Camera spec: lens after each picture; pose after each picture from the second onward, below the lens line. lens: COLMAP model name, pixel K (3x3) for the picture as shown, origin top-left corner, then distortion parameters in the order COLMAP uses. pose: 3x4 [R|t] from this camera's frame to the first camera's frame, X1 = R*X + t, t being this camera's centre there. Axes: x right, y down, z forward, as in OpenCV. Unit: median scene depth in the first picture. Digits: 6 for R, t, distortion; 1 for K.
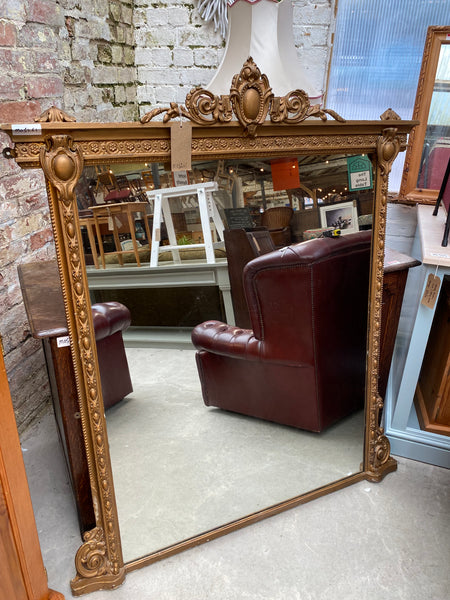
lens RADIAL K [[458.6, 0, 225.0], [0, 458.6, 300.0], [0, 0, 1]] dist [0.000777, 0.007051]
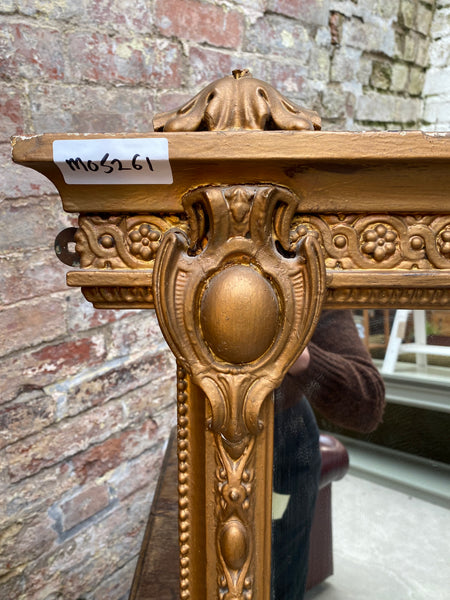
lens RADIAL K [[458.6, 0, 225.0], [0, 458.6, 300.0], [0, 0, 1]] dist [0.000777, 0.007051]
pose [[0.881538, 0.119125, -0.456836, -0.158081], [-0.177729, 0.980194, -0.087358, -0.174354], [0.437382, 0.158203, 0.885251, 0.495633]]
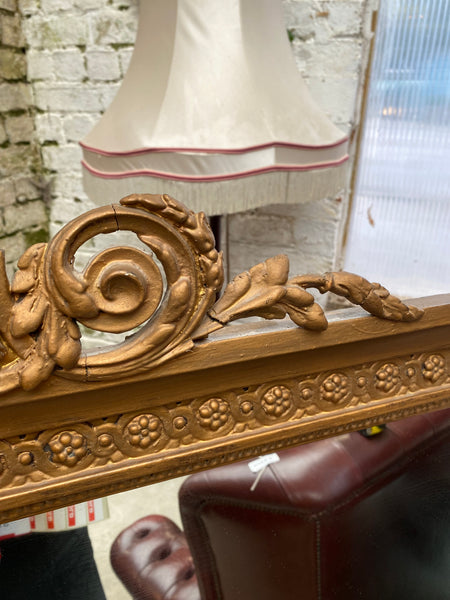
lens RADIAL K [[459.9, 0, 229.5], [0, 459.9, 298.0], [0, 0, 1]] dist [0.000190, -0.002826]
pose [[0.996855, 0.021841, -0.076178, 0.154976], [-0.024299, 0.999209, -0.031487, -0.315365], [0.075430, 0.033238, 0.996597, 0.632057]]
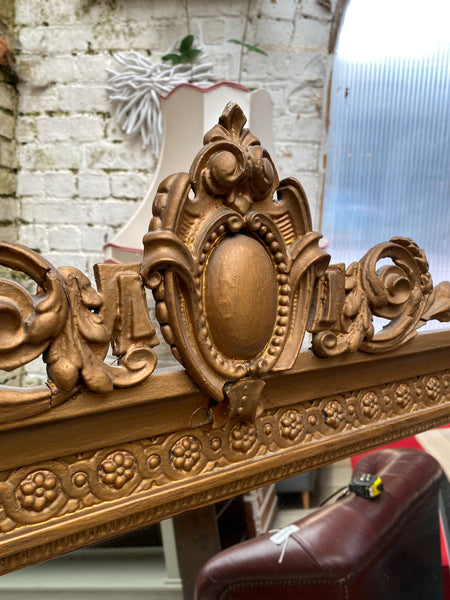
lens RADIAL K [[458.6, 0, 225.0], [0, 458.6, 300.0], [0, 0, 1]] dist [0.000777, 0.007051]
pose [[0.992566, -0.010535, 0.121254, 0.015605], [0.043684, 0.960703, -0.274118, -0.263940], [-0.113601, 0.277377, 0.954021, 0.568759]]
